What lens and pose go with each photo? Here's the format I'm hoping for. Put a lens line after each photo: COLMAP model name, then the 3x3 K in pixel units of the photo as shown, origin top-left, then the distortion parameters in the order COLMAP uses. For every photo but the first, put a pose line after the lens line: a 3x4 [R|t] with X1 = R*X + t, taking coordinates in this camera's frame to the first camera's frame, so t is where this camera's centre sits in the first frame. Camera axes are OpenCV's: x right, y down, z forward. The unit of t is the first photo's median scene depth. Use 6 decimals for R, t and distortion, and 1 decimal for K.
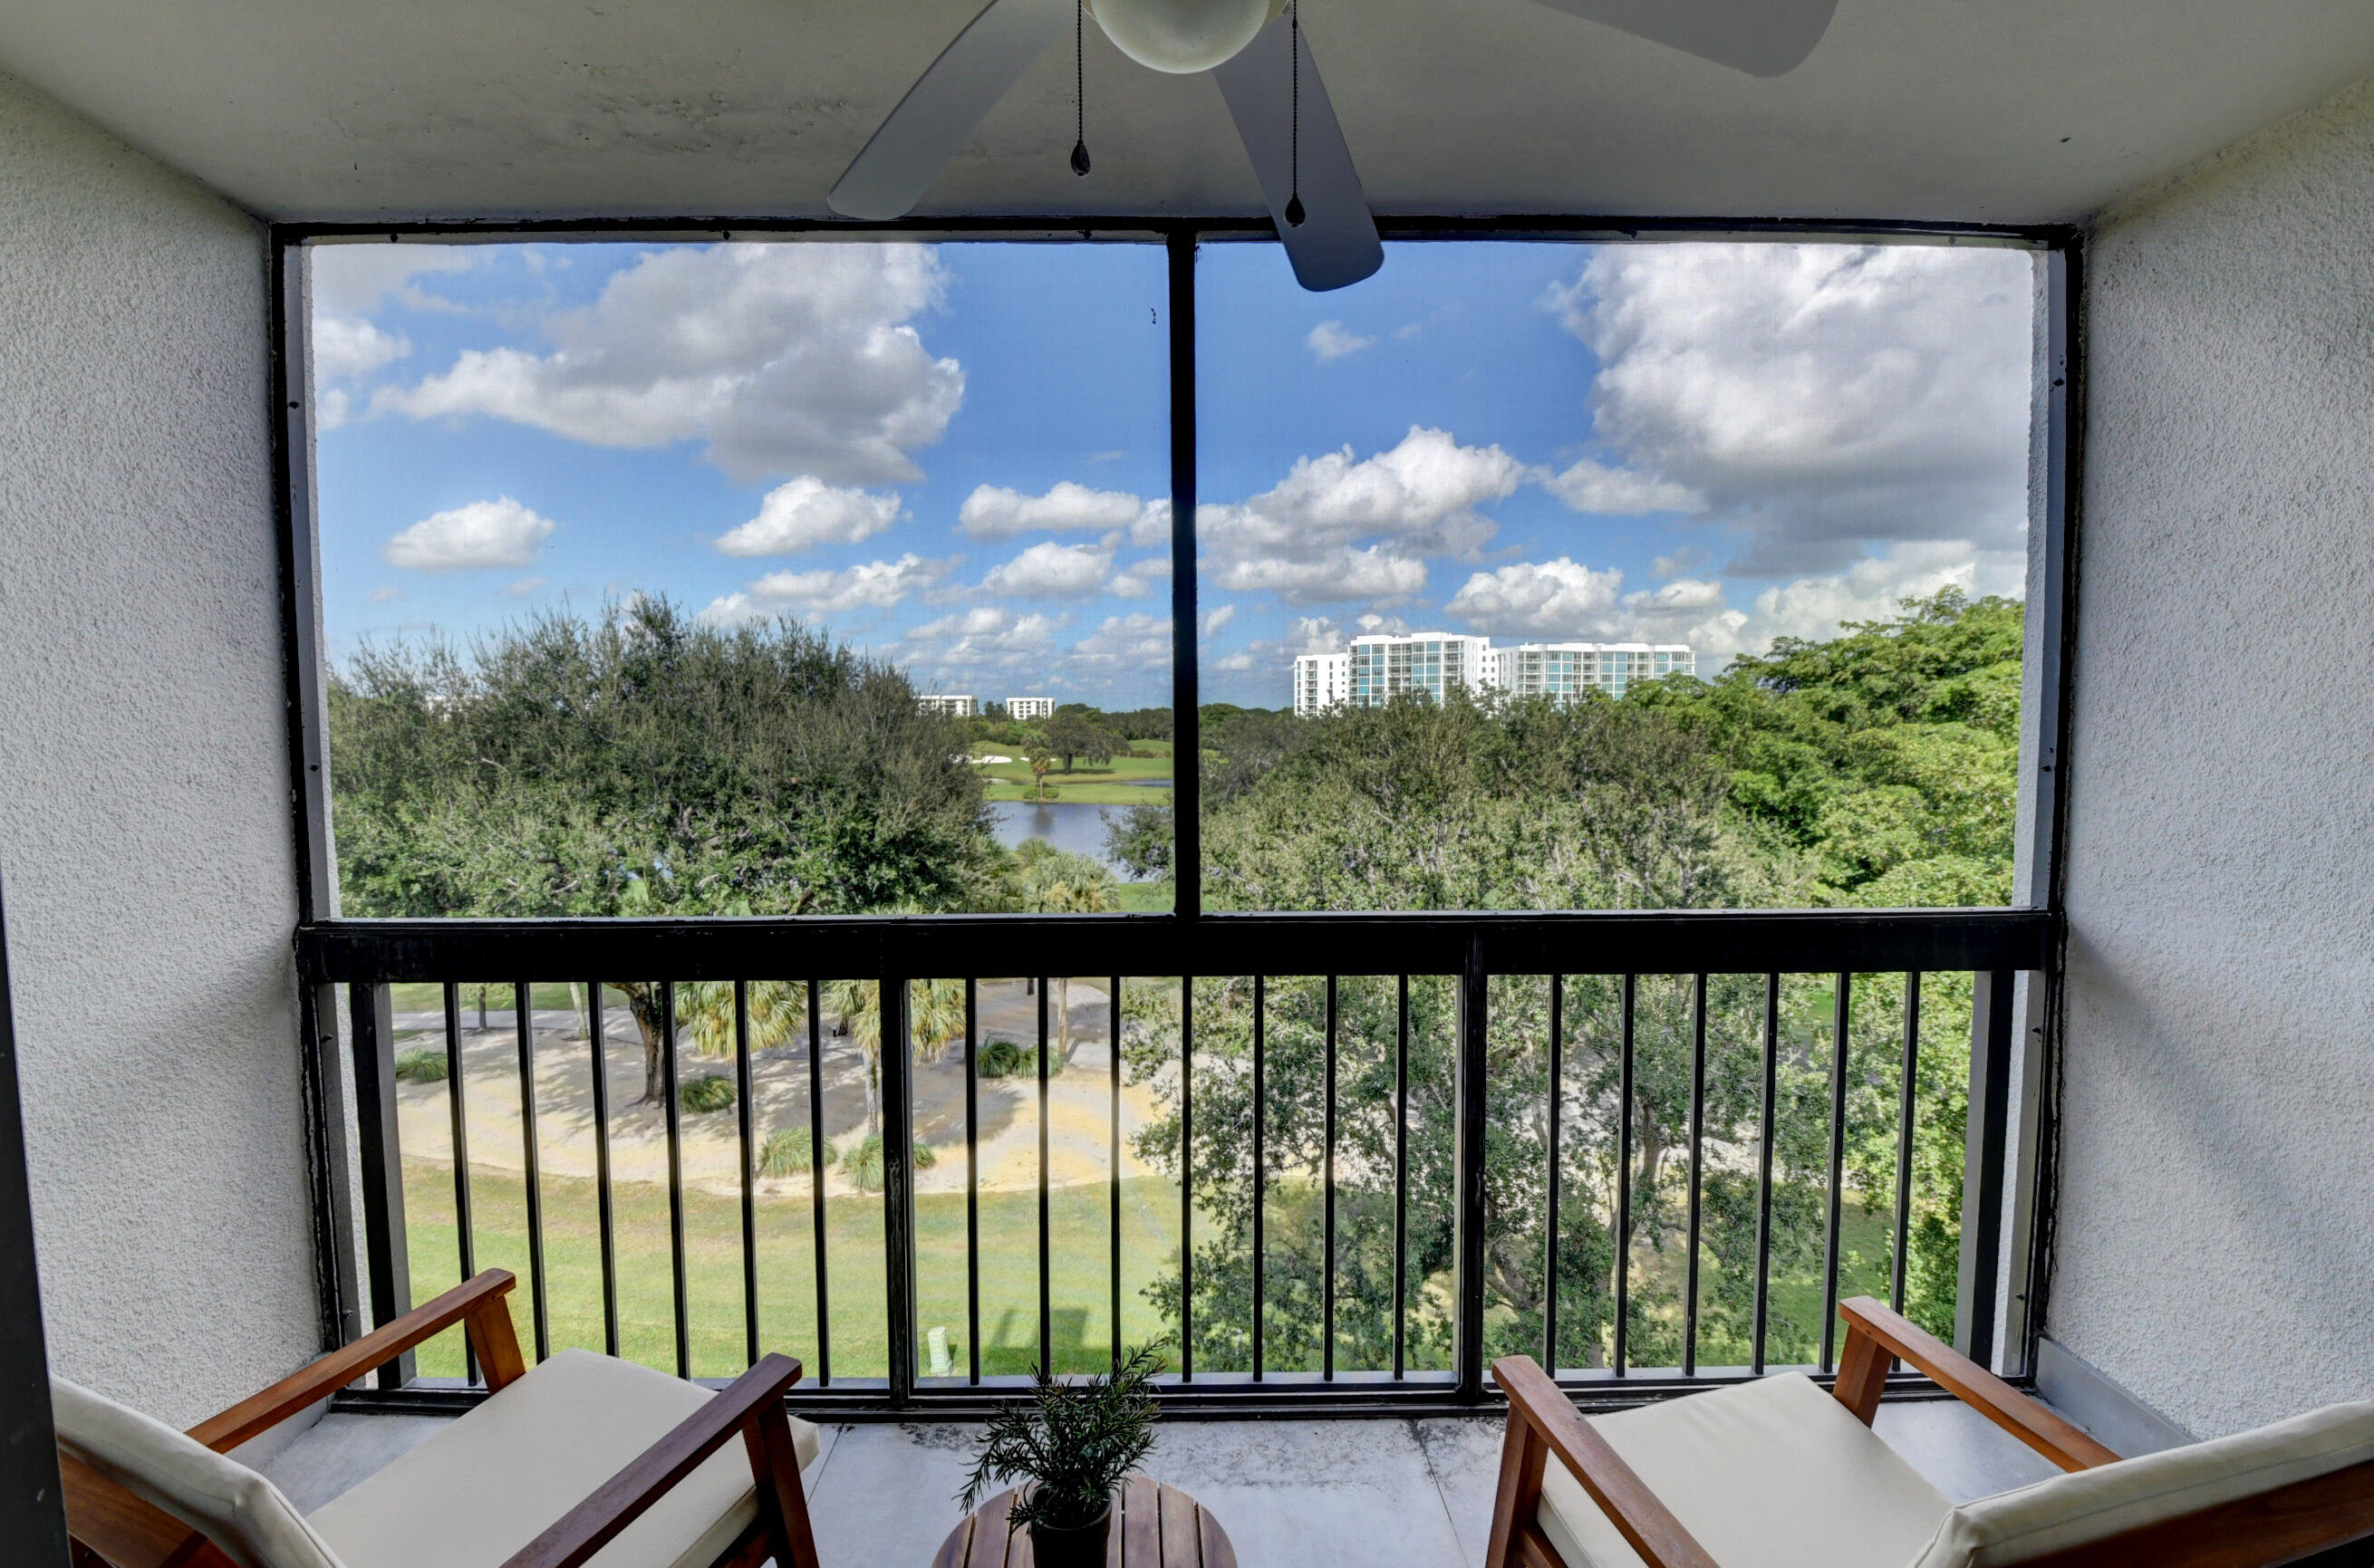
lens RADIAL K [[1055.7, 0, 1155.7], [0, 1055.7, 779.7], [0, 0, 1]] dist [-0.001422, -0.021114]
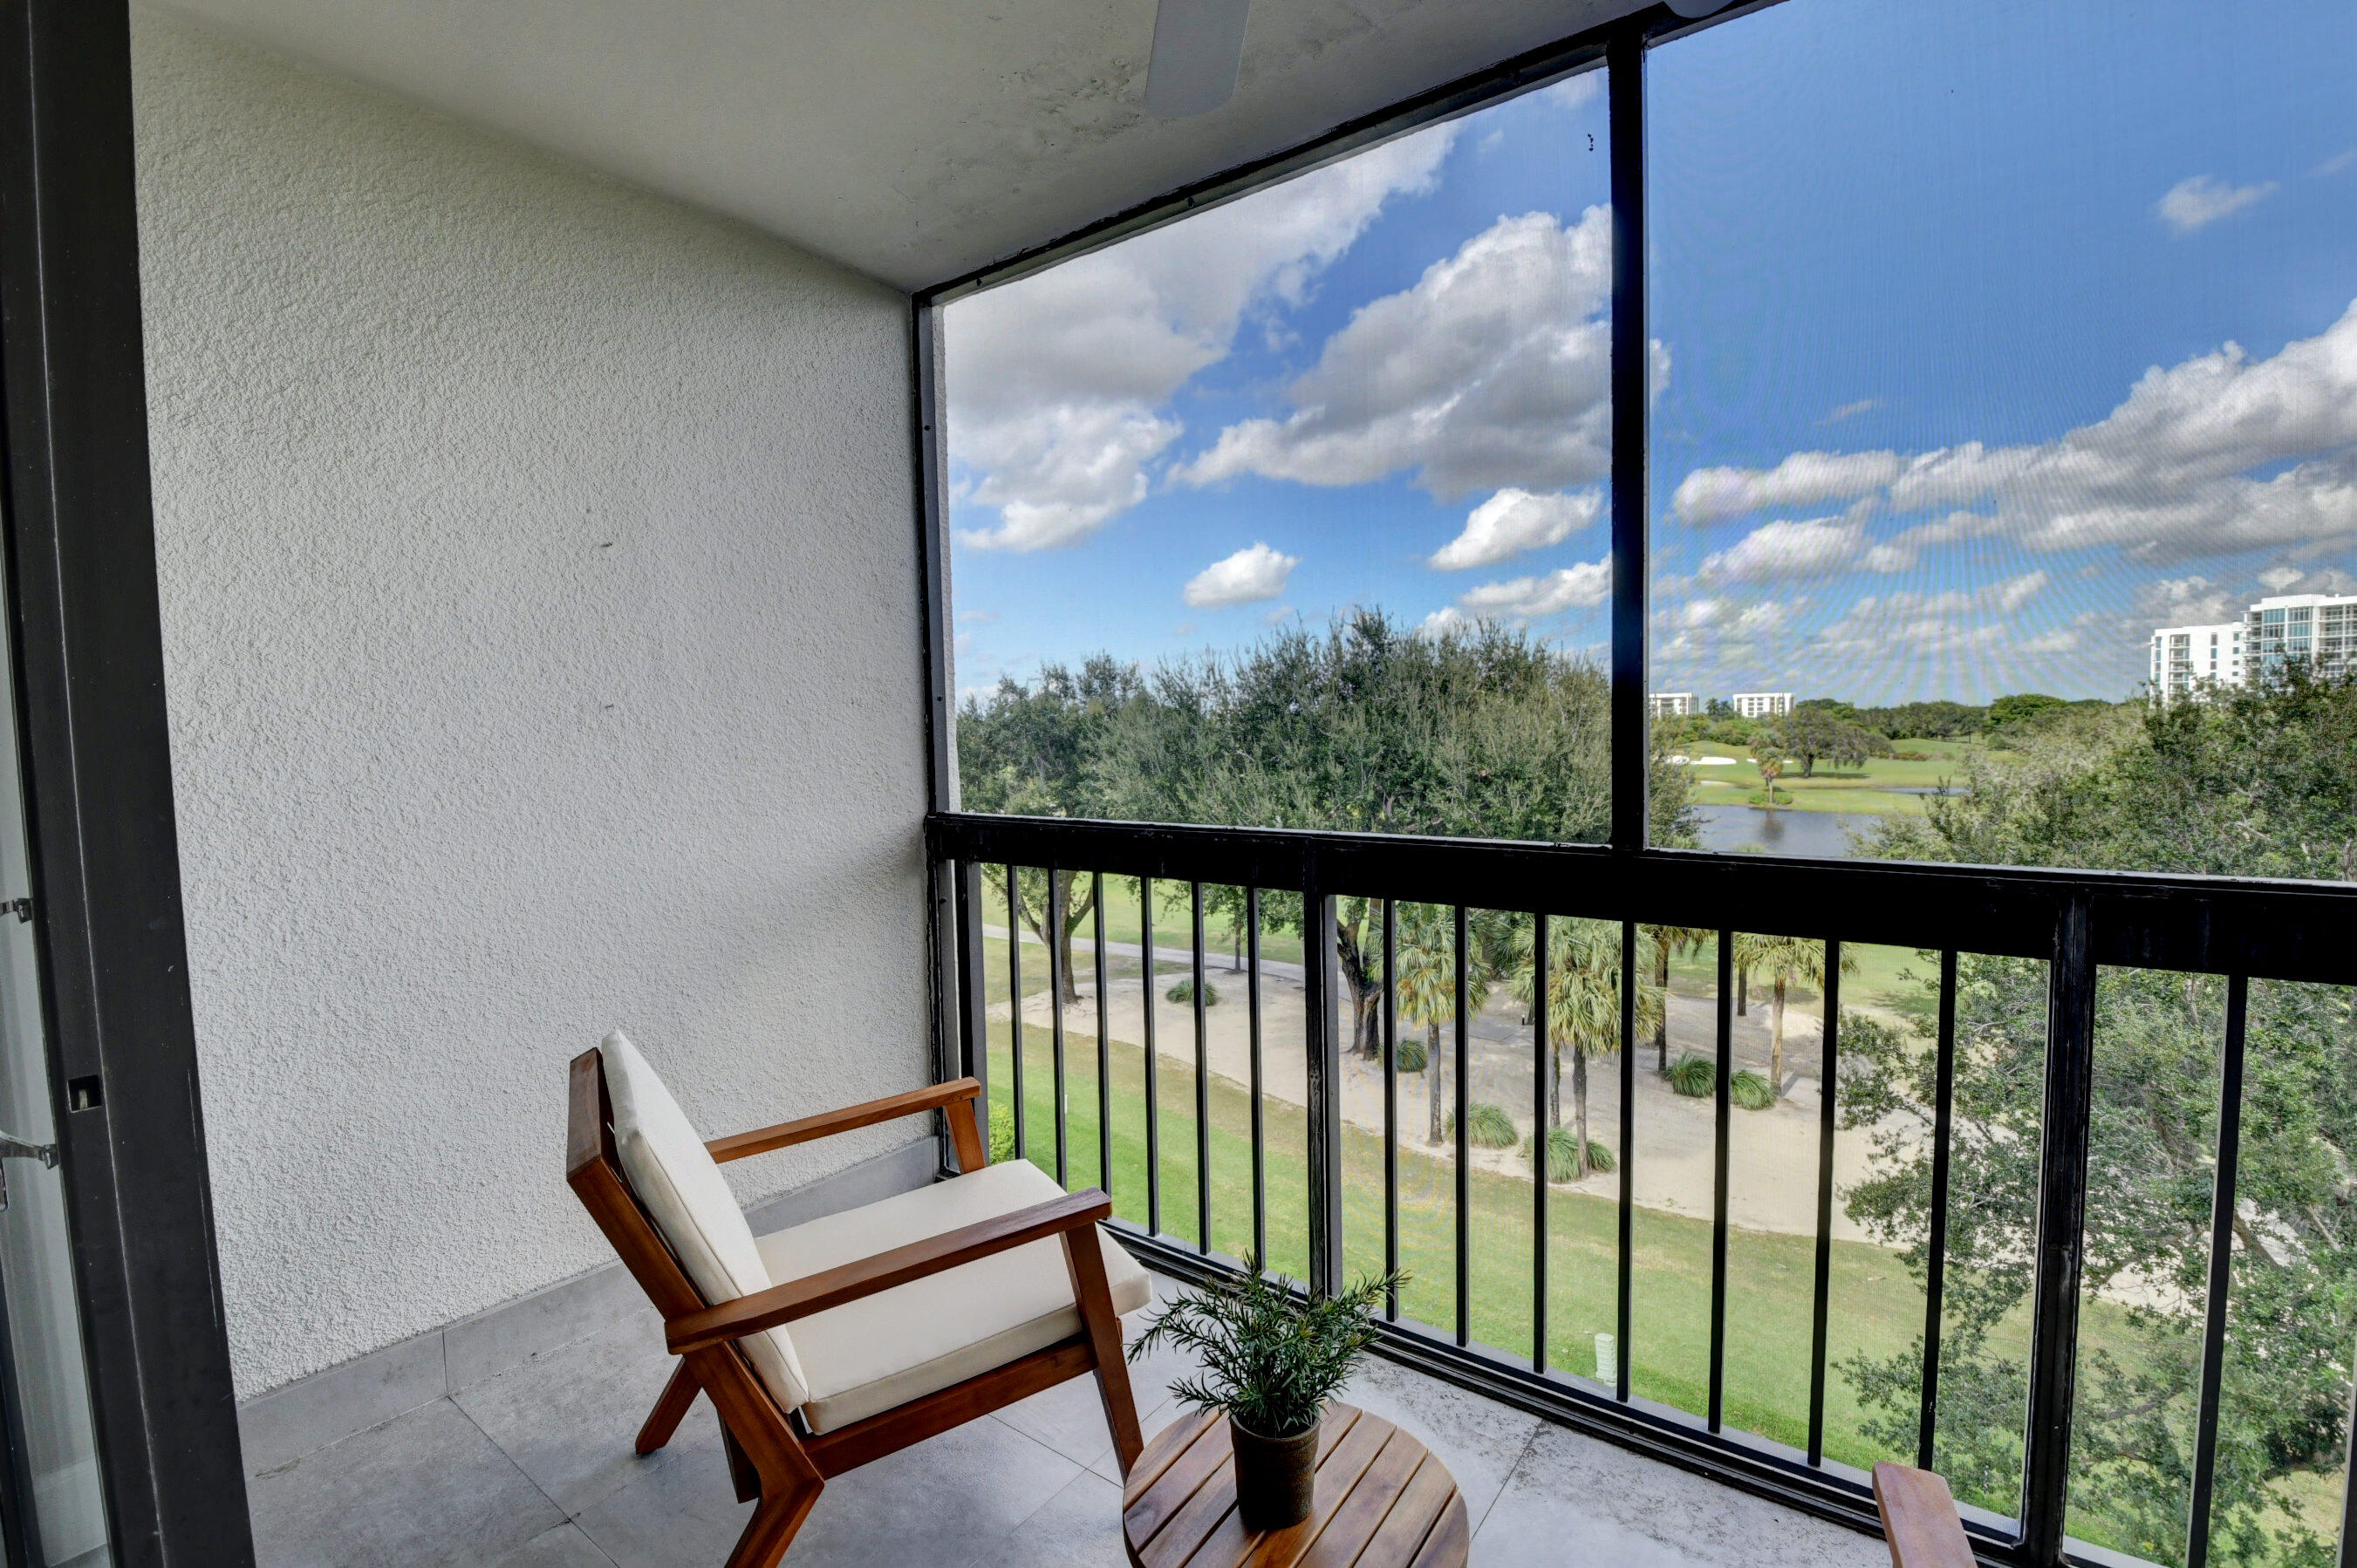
lens RADIAL K [[1010.2, 0, 1188.4], [0, 1010.2, 785.3], [0, 0, 1]] dist [0.002336, -0.016367]
pose [[0.802147, 0.024107, -0.596640, 0.022458], [-0.021441, 0.999703, 0.011566, 0.007640], [0.596742, 0.003515, 0.802426, 0.014284]]
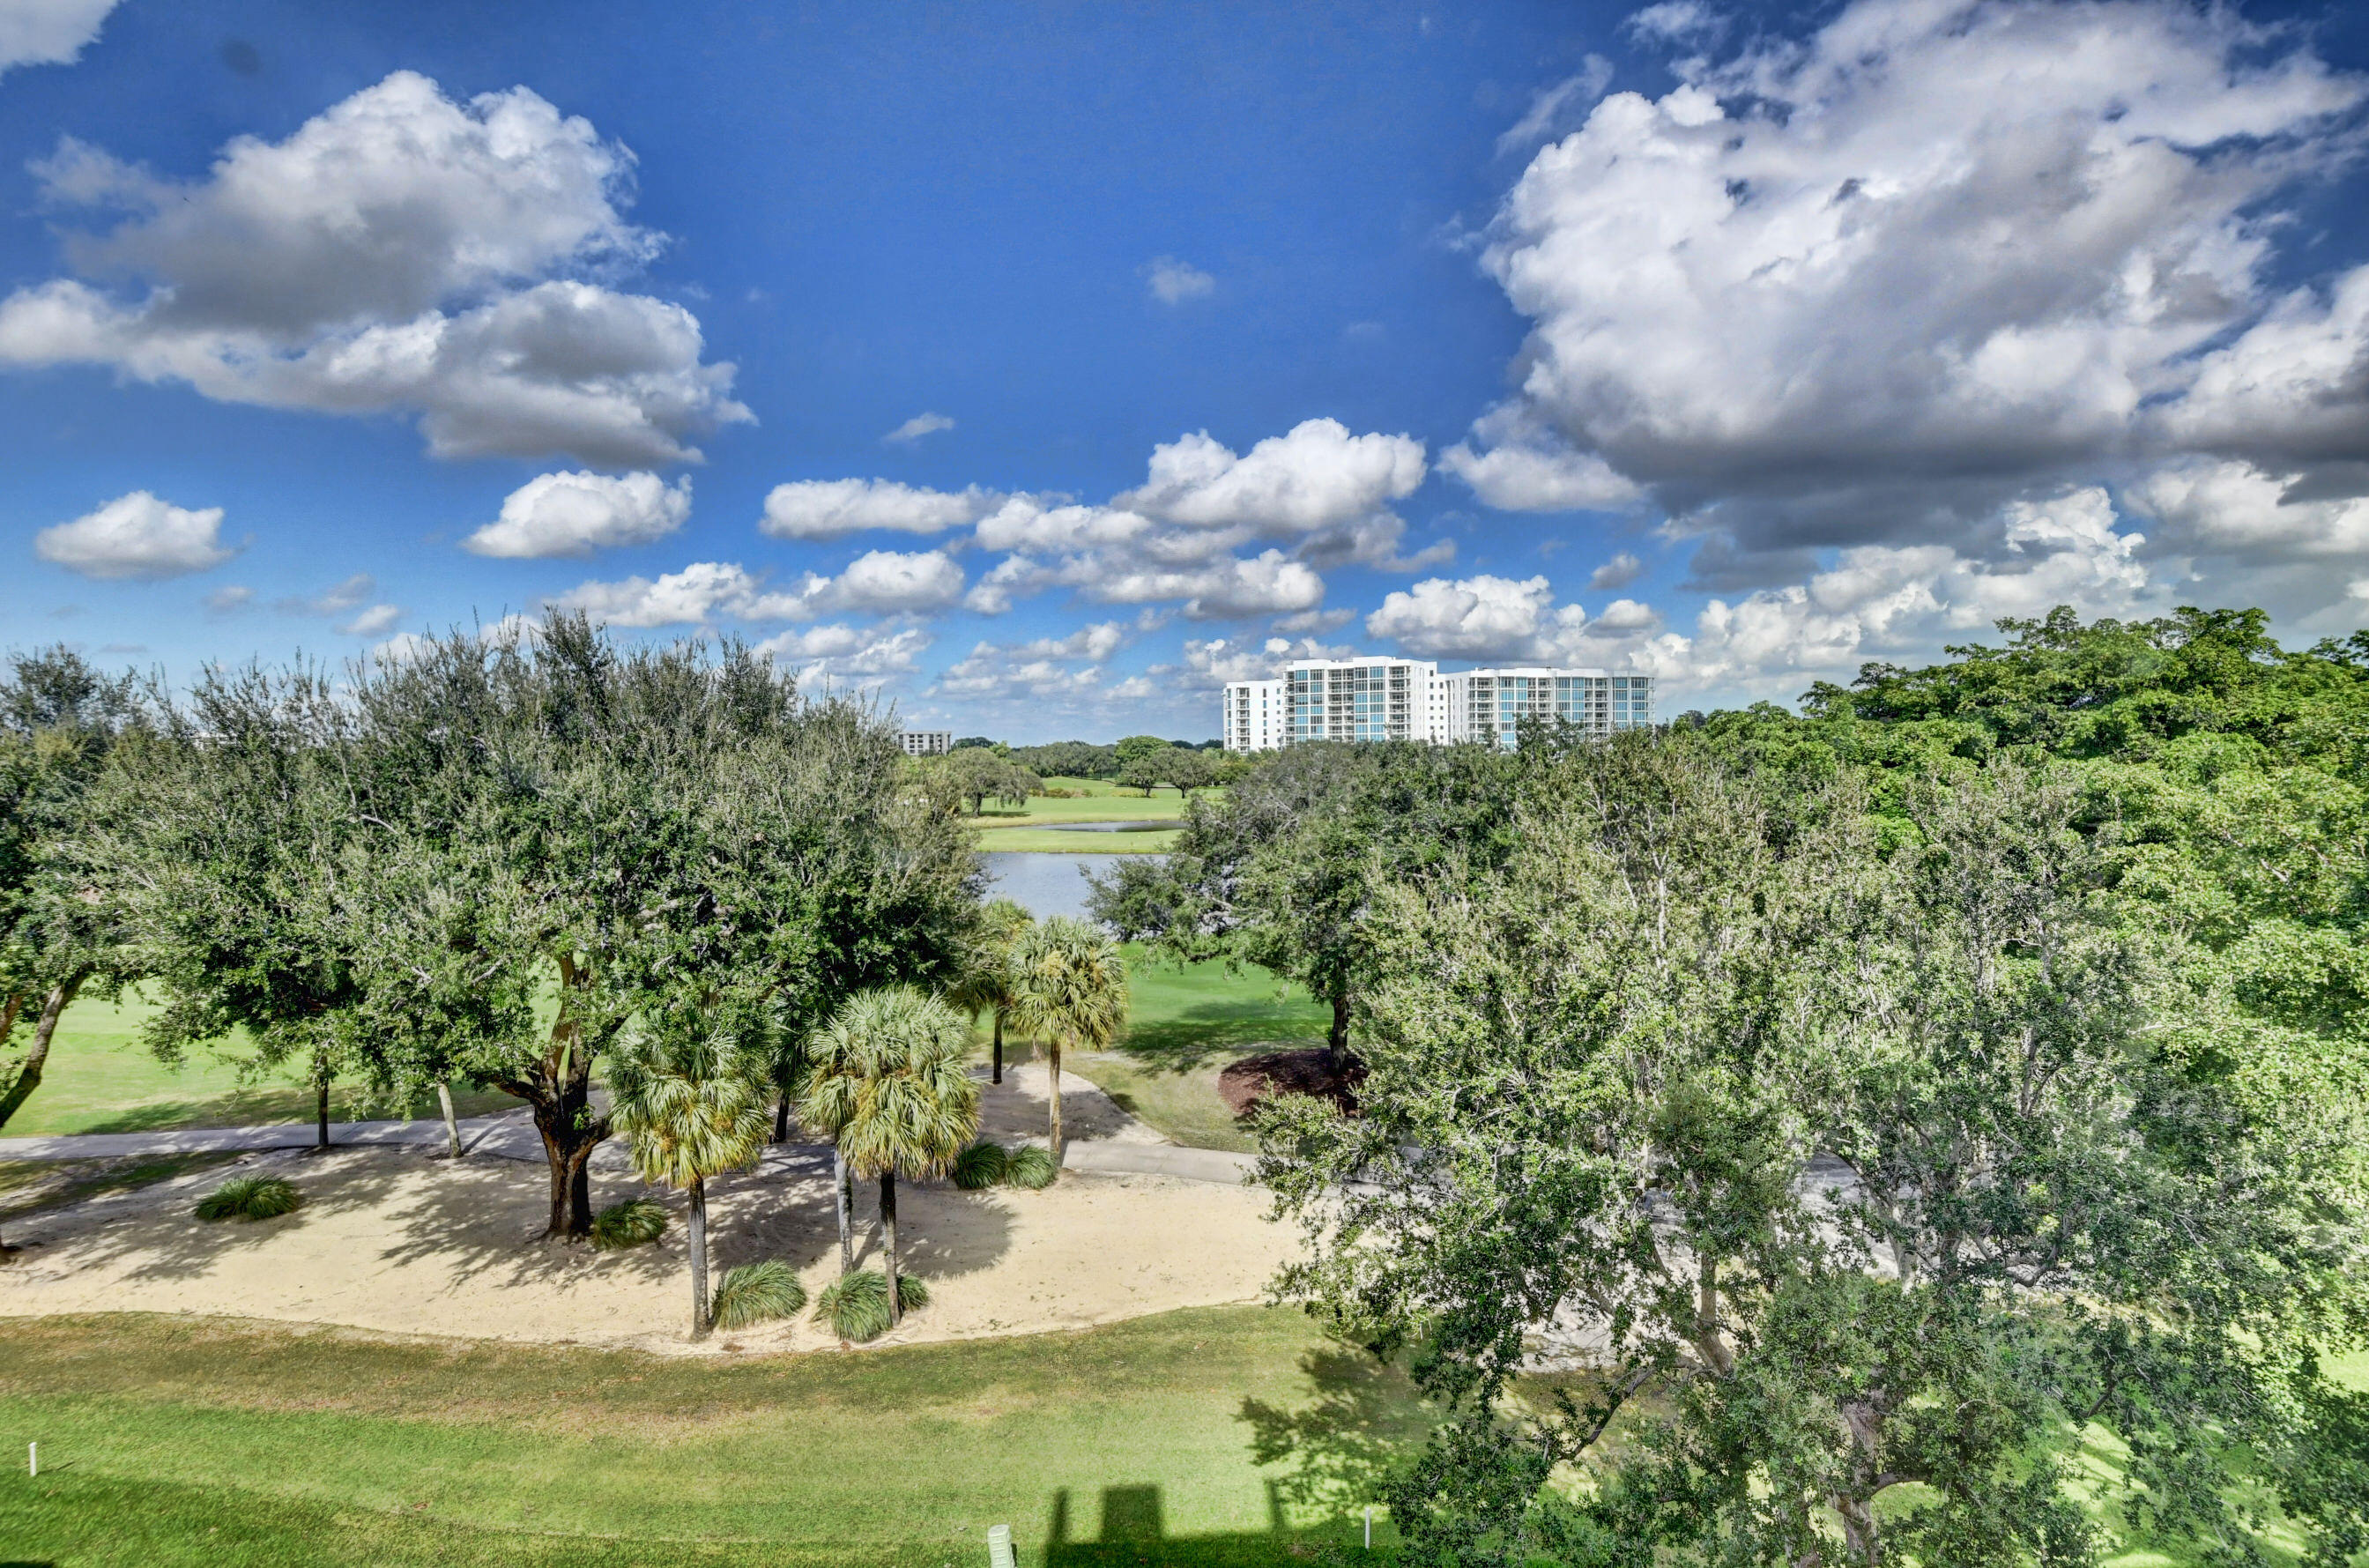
lens RADIAL K [[1176.3, 0, 1129.5], [0, 1176.3, 758.4], [0, 0, 1]] dist [-0.001927, -0.022457]
pose [[0.996492, -0.007671, 0.083333, -0.131151], [0.011972, 0.998615, -0.051239, -0.010333], [-0.082825, 0.052056, 0.995204, 0.057224]]
